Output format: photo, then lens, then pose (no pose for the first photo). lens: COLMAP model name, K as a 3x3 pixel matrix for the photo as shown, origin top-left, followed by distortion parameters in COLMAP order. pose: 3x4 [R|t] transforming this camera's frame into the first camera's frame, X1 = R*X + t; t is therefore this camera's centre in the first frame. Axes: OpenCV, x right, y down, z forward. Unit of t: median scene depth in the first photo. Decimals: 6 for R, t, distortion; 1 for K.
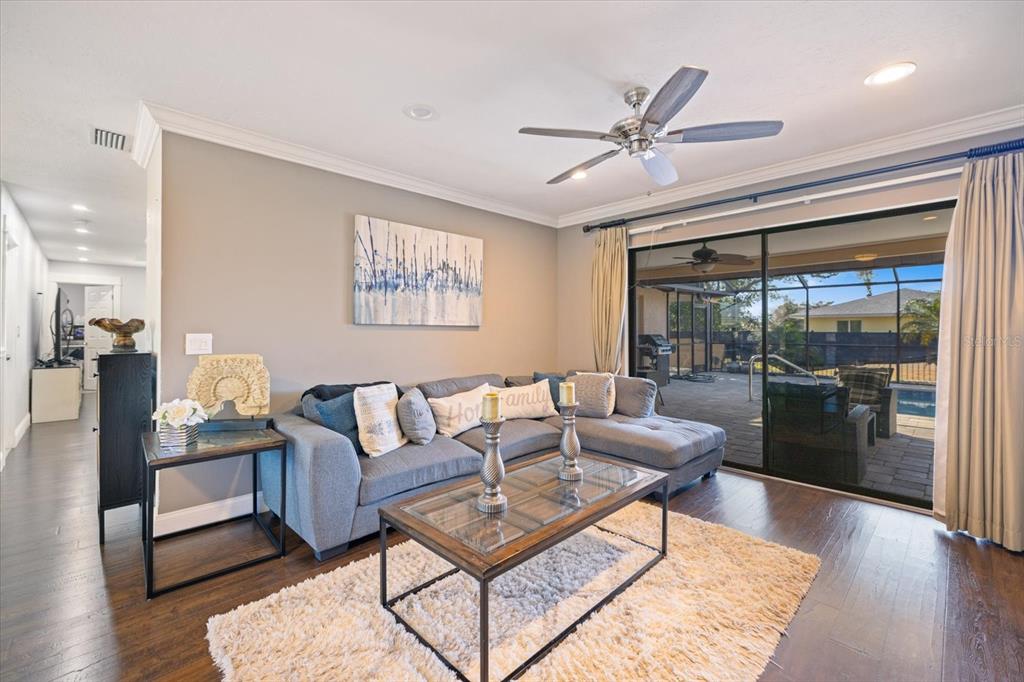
lens RADIAL K [[430.0, 0, 512.5], [0, 430.0, 331.6], [0, 0, 1]] dist [0.007532, -0.001788]
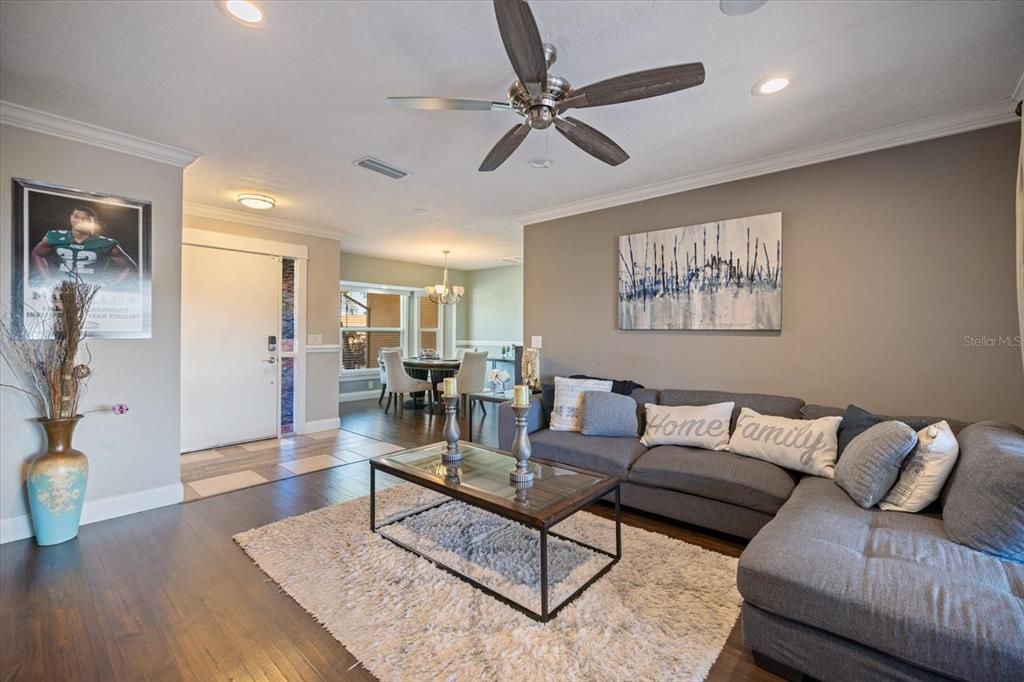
lens RADIAL K [[430.0, 0, 519.3], [0, 430.0, 334.1], [0, 0, 1]] dist [0.007532, -0.001788]
pose [[0.098053, 0.002142, -0.995179, 0.705778], [-0.009614, 0.999953, 0.001205, -0.002346], [0.995135, 0.009450, 0.098069, 0.548649]]
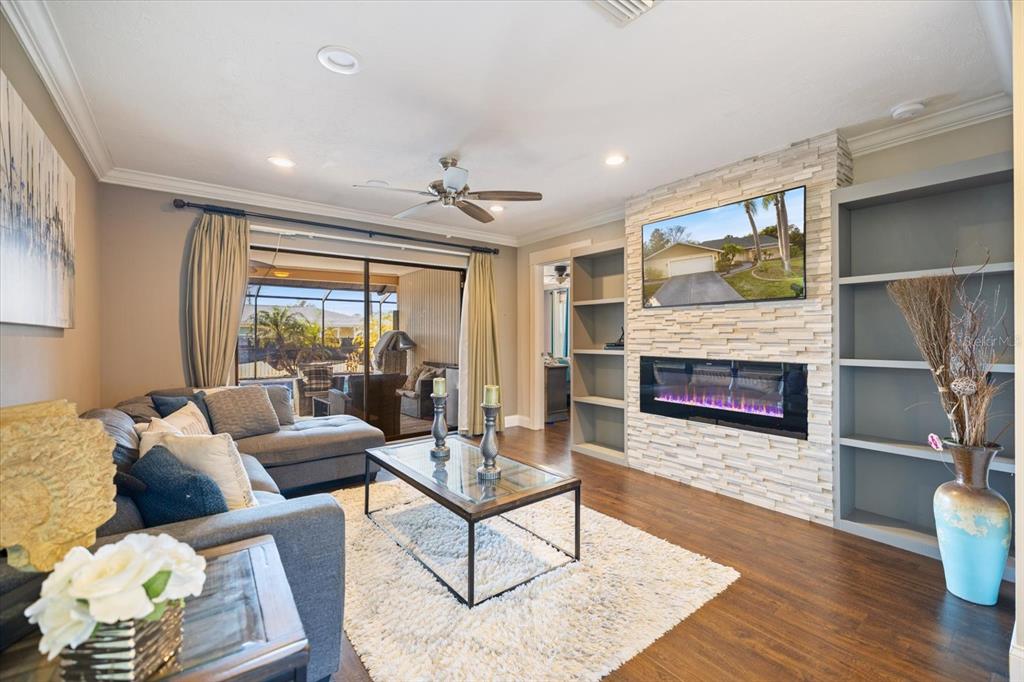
lens RADIAL K [[430.0, 0, 509.3], [0, 430.0, 336.3], [0, 0, 1]] dist [0.007532, -0.001788]
pose [[0.118275, -0.002887, 0.992977, -0.655788], [0.009976, 0.999949, 0.001719, 0.003621], [-0.992931, 0.009702, 0.118298, 0.405838]]
